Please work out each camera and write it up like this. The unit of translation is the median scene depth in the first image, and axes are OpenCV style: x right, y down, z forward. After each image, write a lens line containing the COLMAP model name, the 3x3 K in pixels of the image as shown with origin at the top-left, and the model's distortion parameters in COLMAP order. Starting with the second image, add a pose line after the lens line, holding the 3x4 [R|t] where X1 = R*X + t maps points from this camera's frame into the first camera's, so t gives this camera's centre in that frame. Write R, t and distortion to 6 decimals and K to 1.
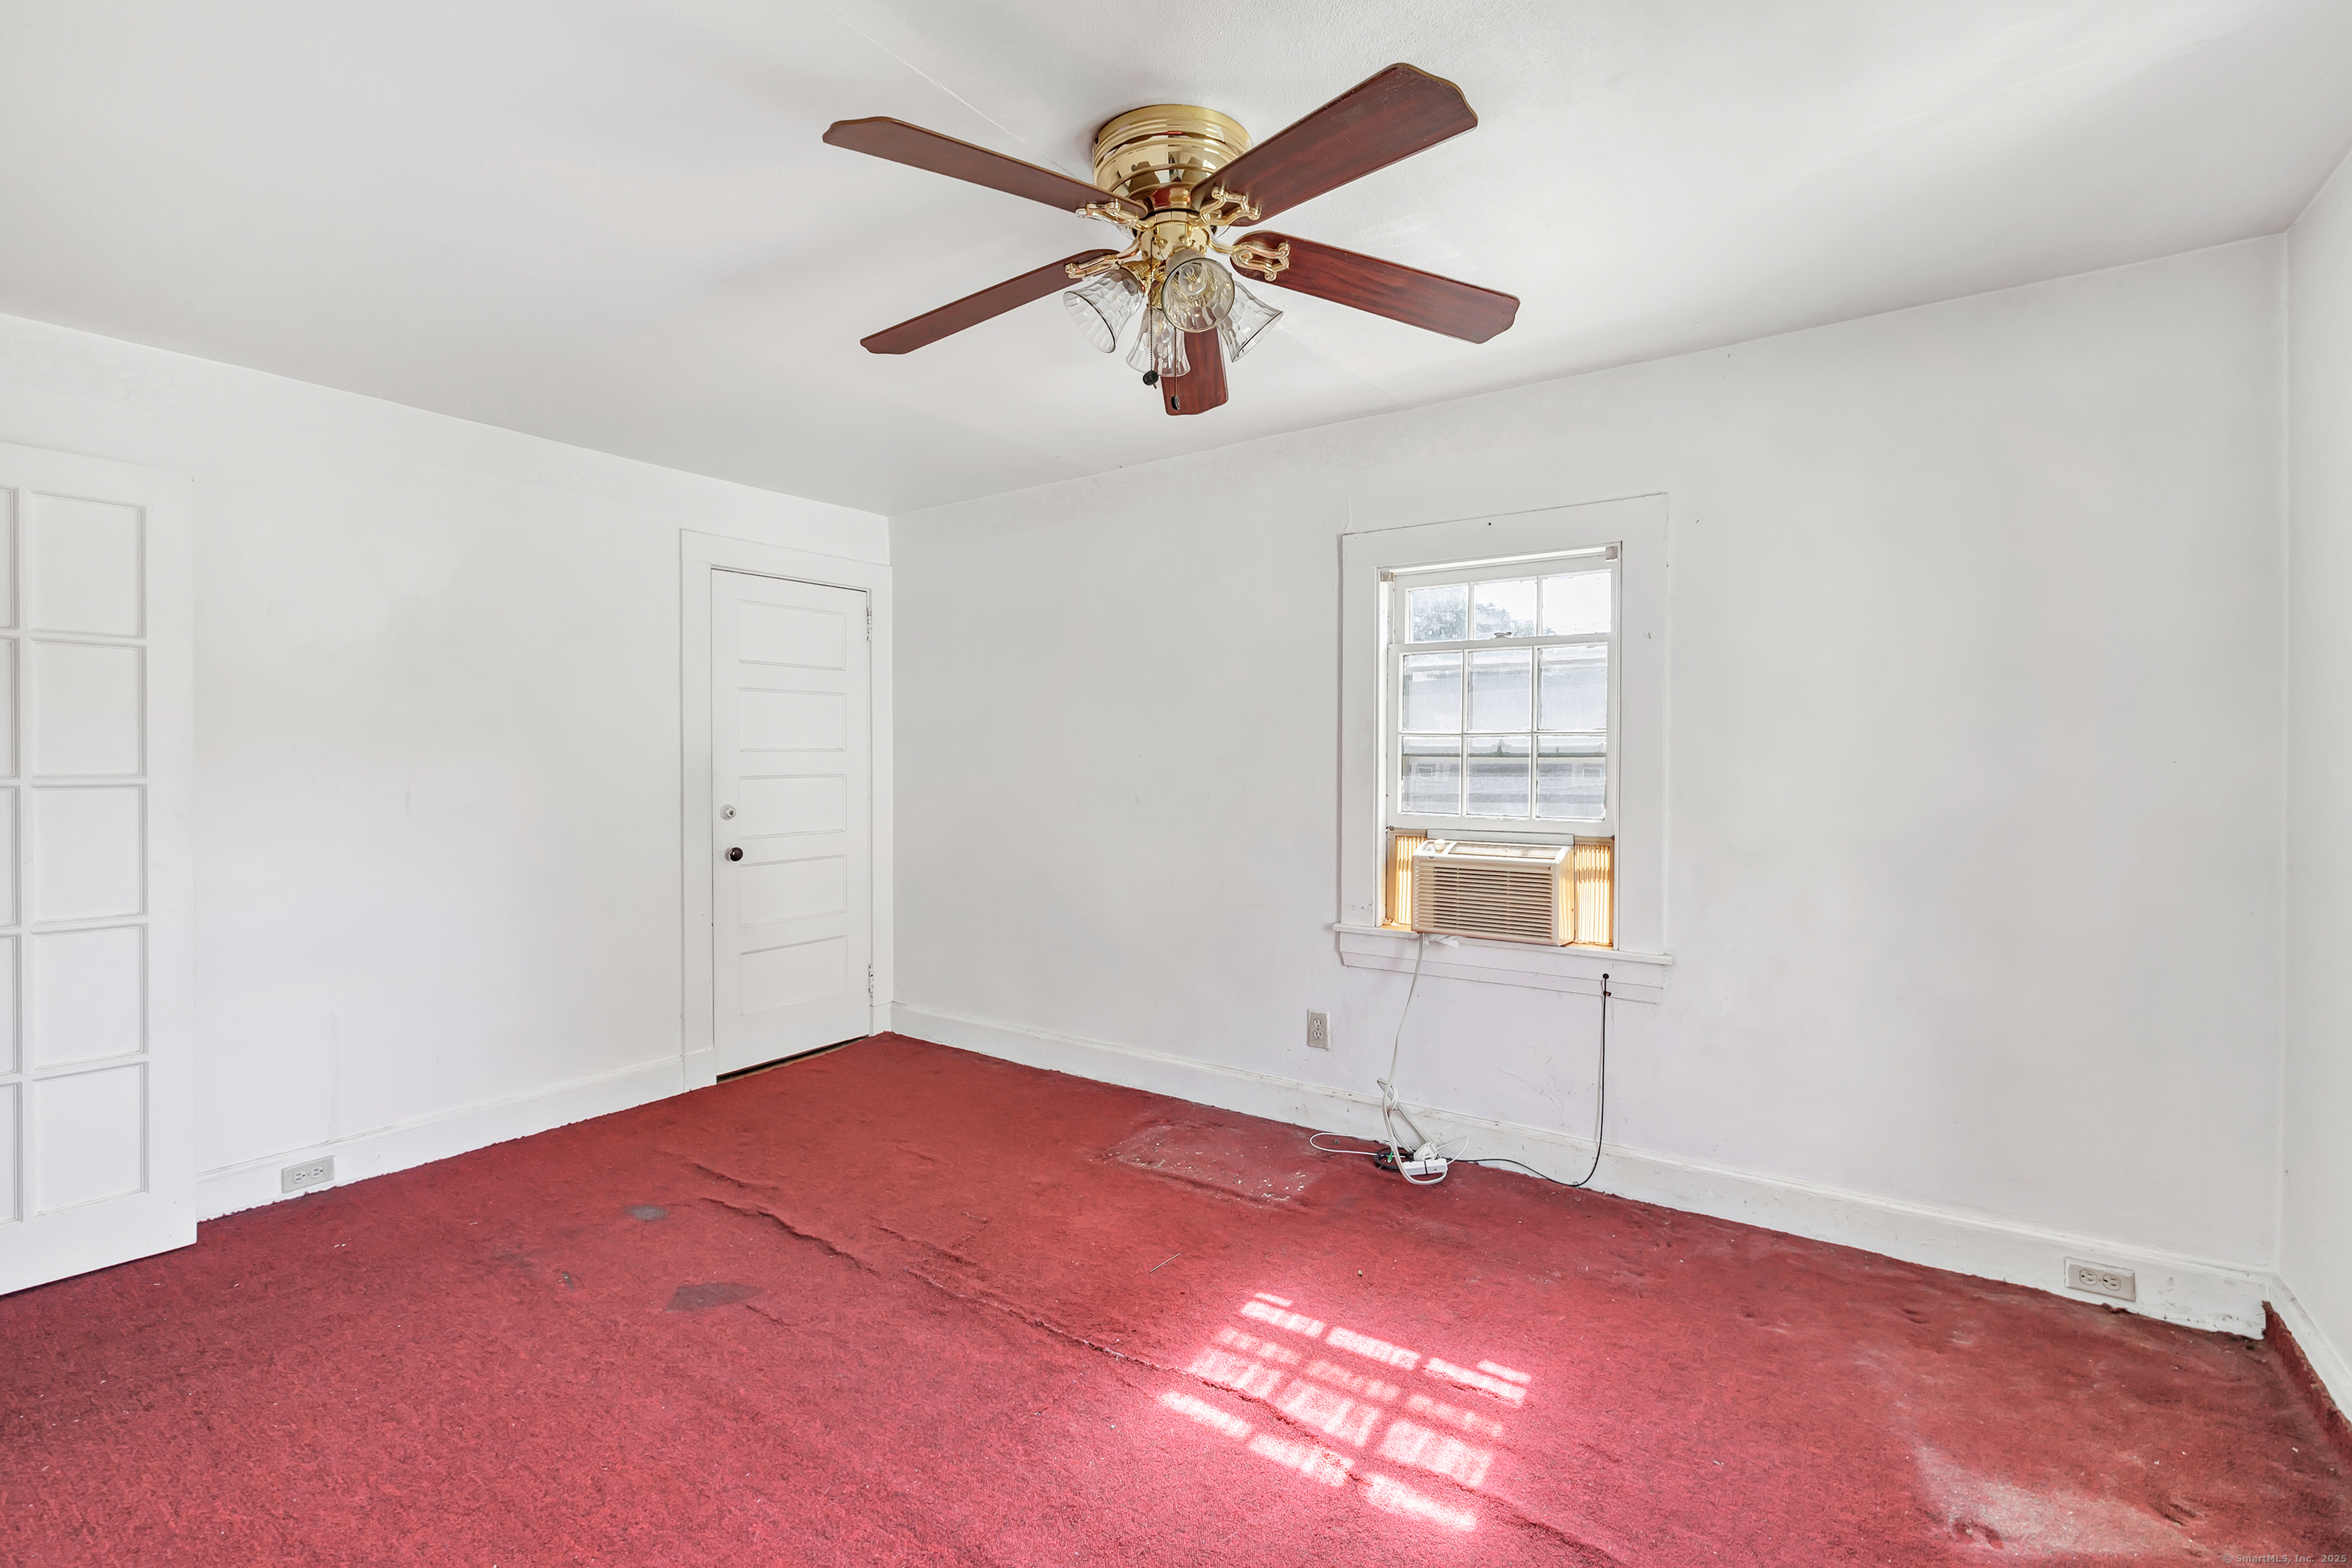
lens RADIAL K [[1005.0, 0, 1164.5], [0, 1005.0, 767.6], [0, 0, 1]] dist [0.000770, -0.000092]
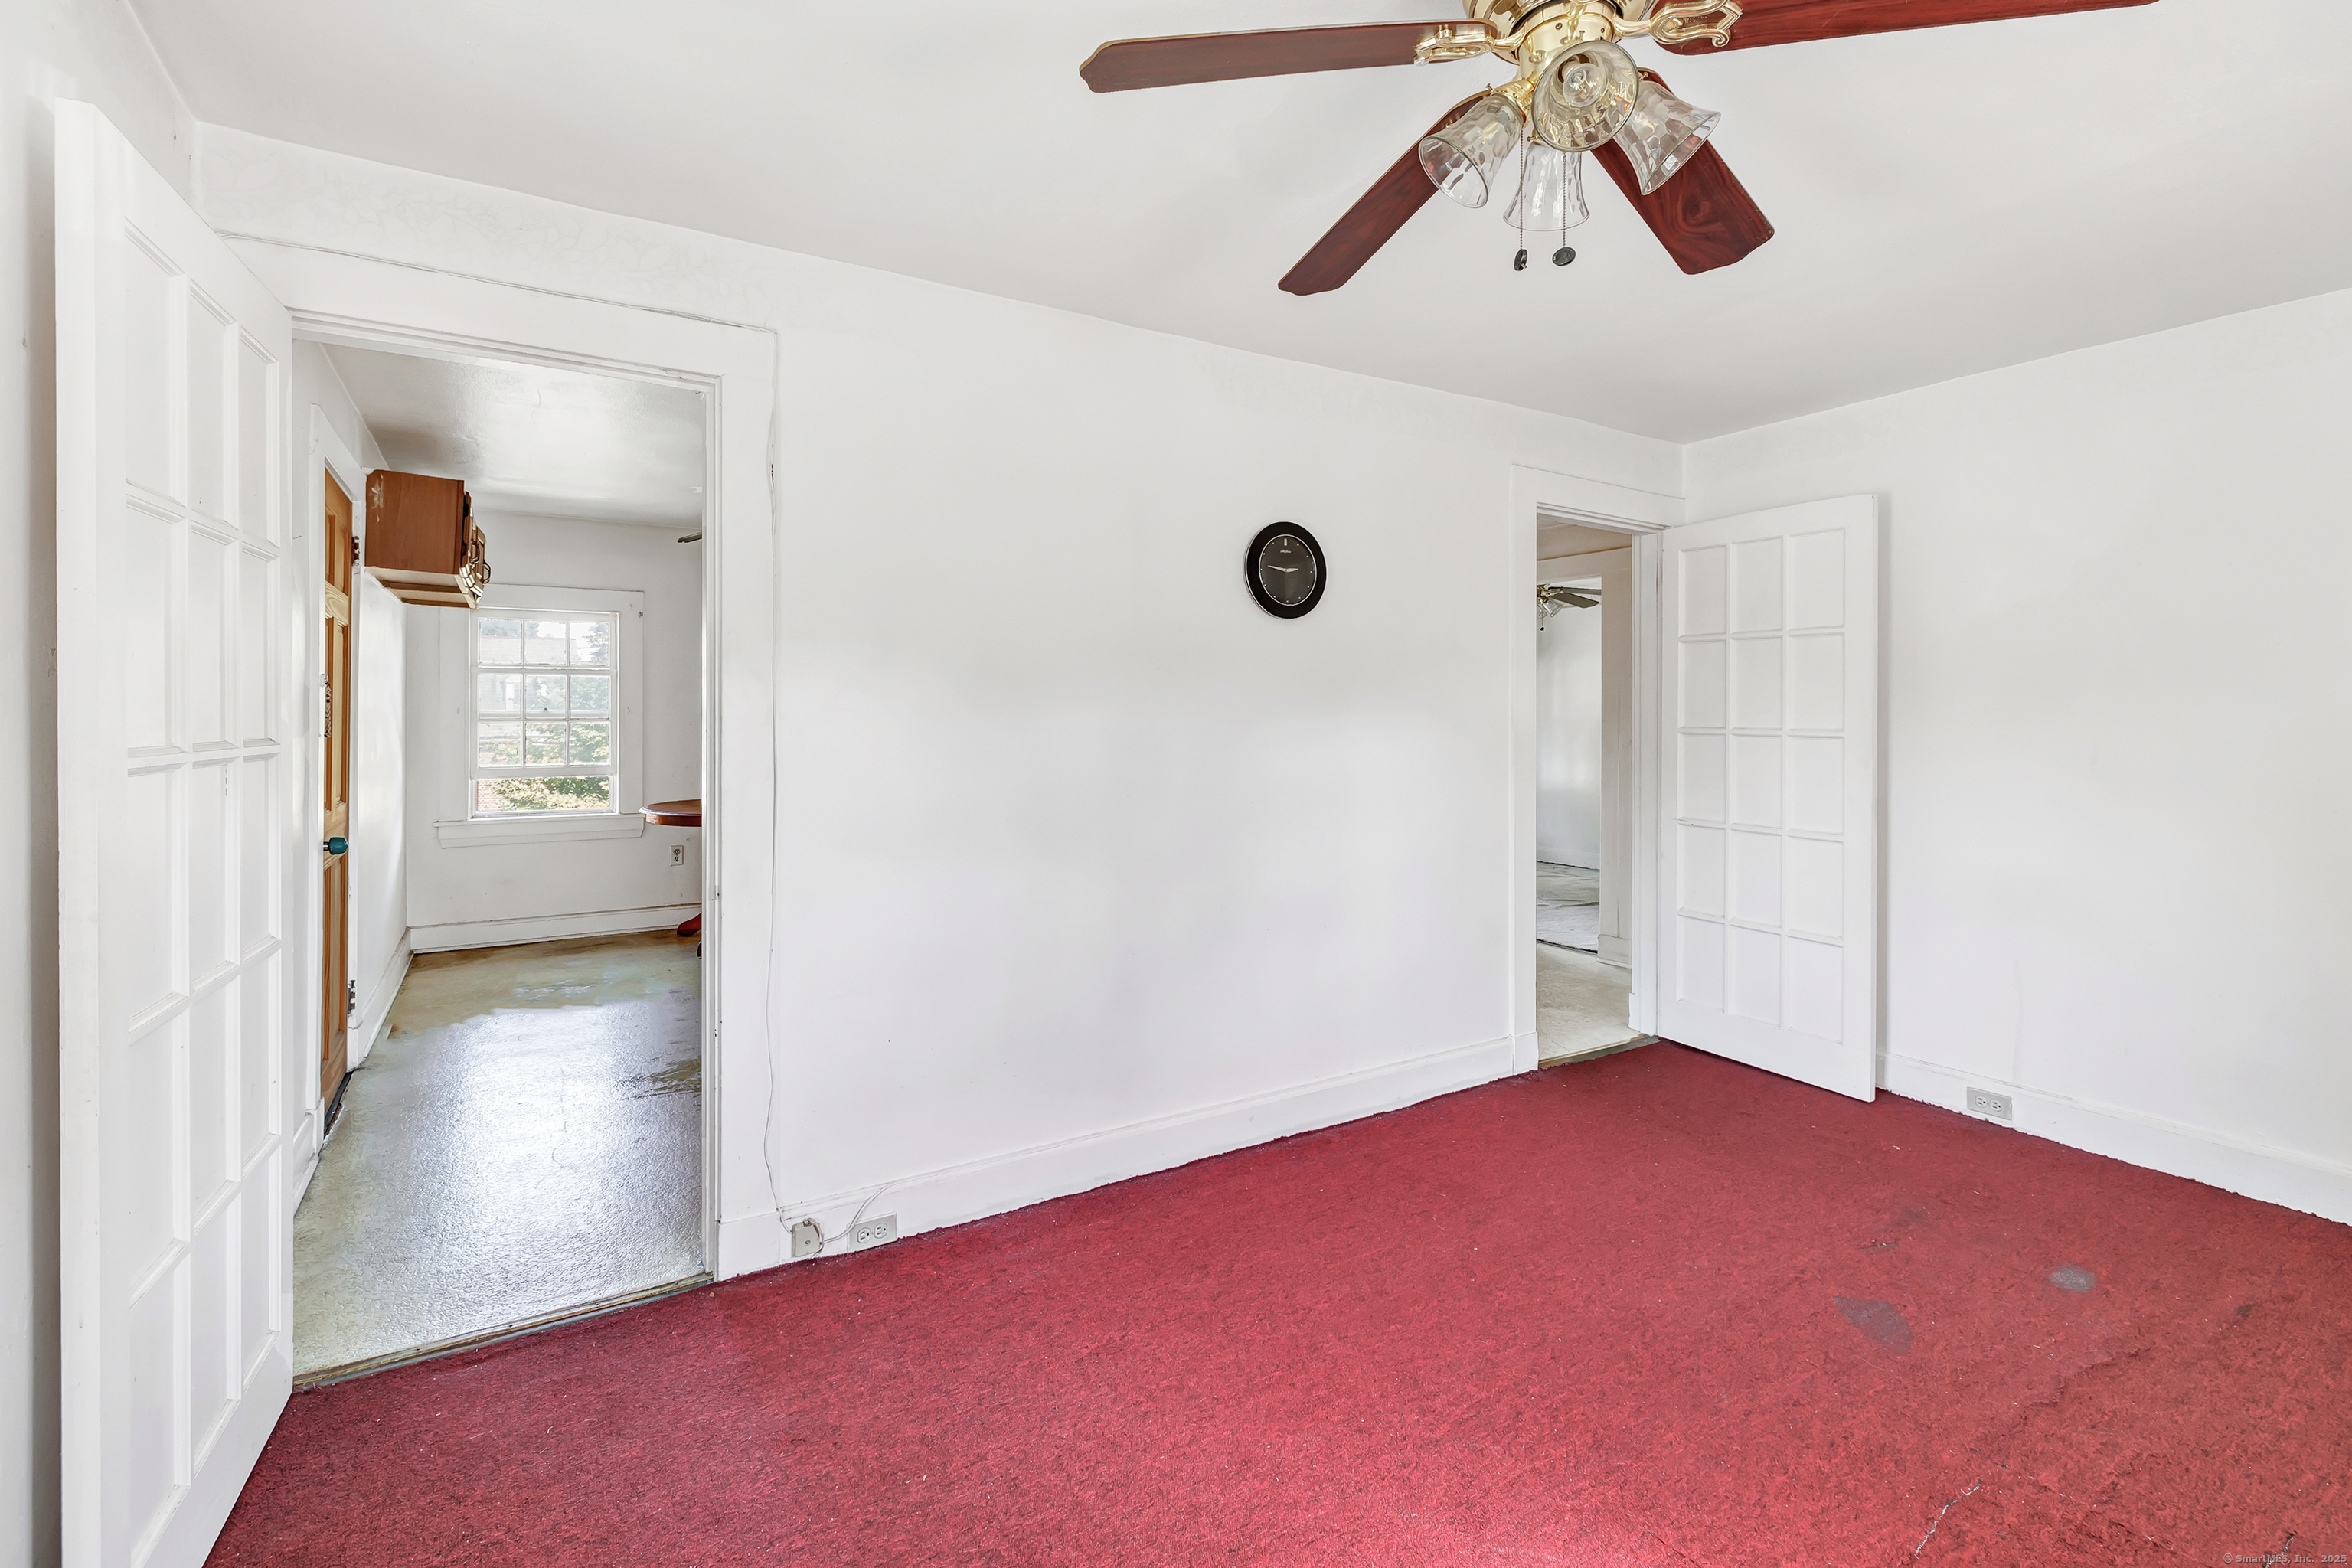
lens RADIAL K [[1043.5, 0, 1174.0], [0, 1043.5, 689.5], [0, 0, 1]] dist [0.001579, 0.000094]
pose [[-0.388642, -0.019397, -0.921184, 0.781851], [-0.000574, 0.999783, -0.020810, -0.025484], [0.921388, -0.007559, -0.388569, 0.924031]]
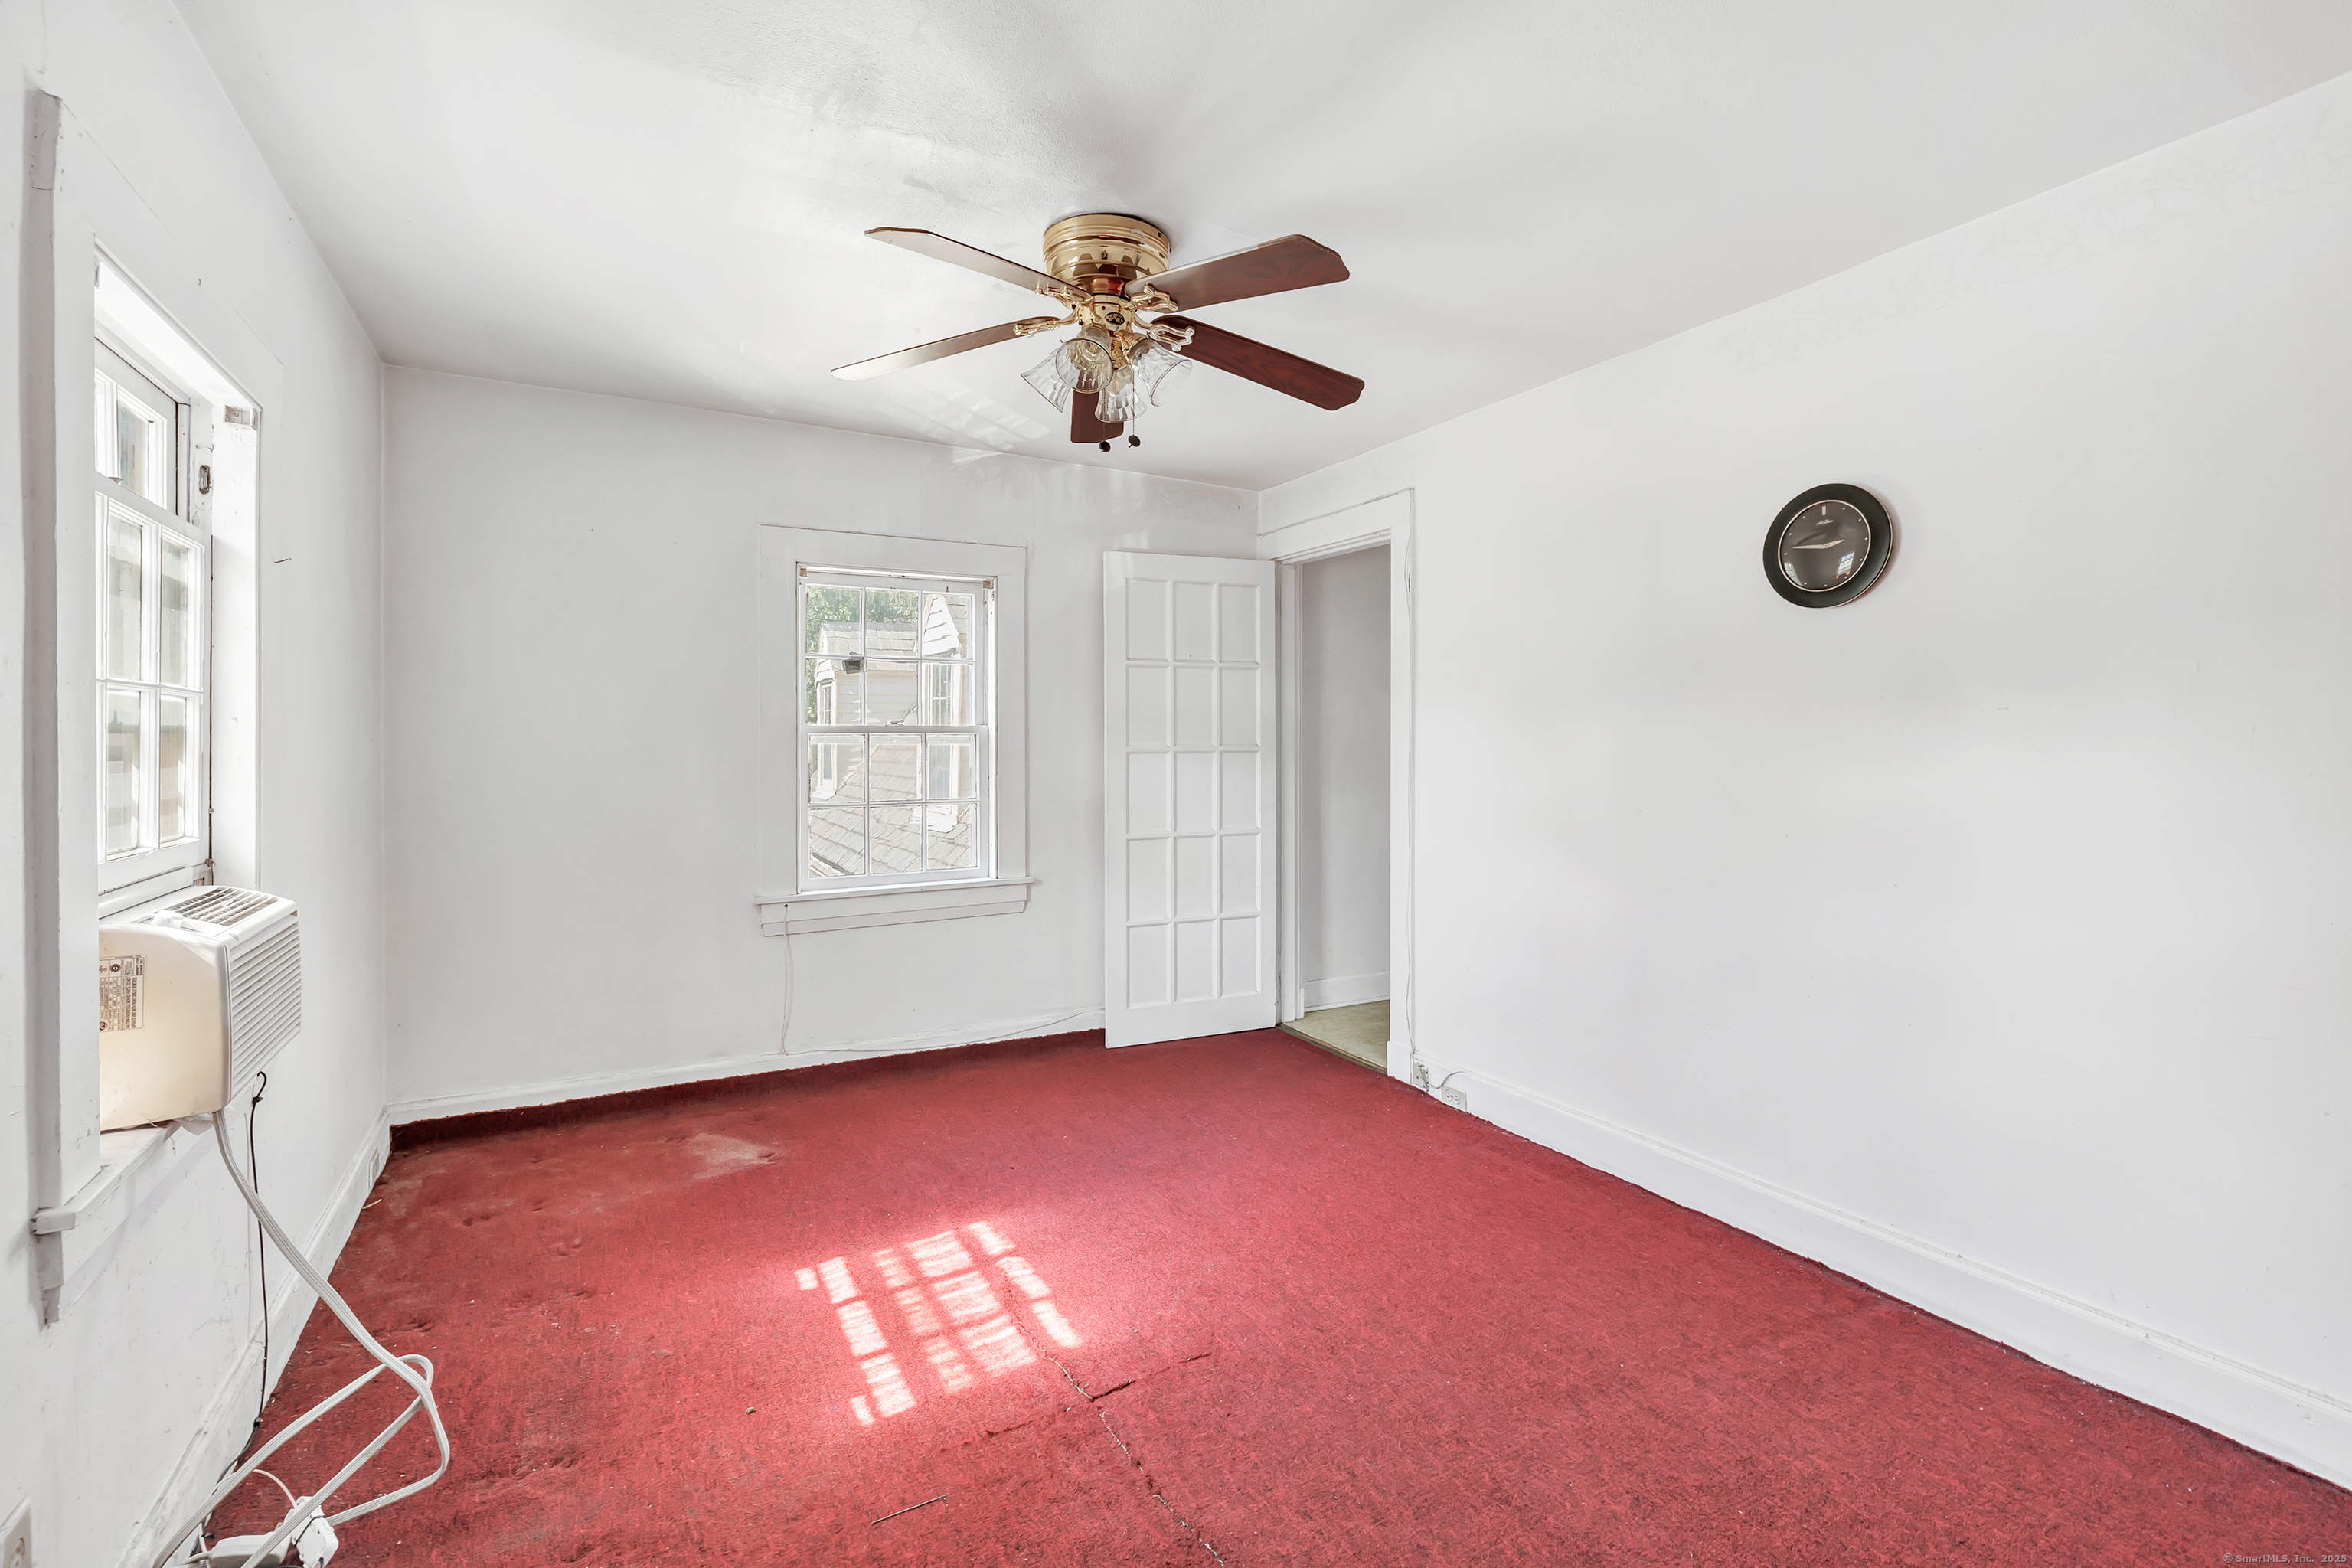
lens RADIAL K [[1053.9, 0, 1169.1], [0, 1053.9, 726.6], [0, 0, 1]] dist [0.001676, 0.000194]
pose [[-0.904144, 0.006491, 0.427179, -0.557340], [0.004582, 0.999974, -0.005496, -0.022577], [-0.427204, -0.003012, -0.904150, 1.916004]]
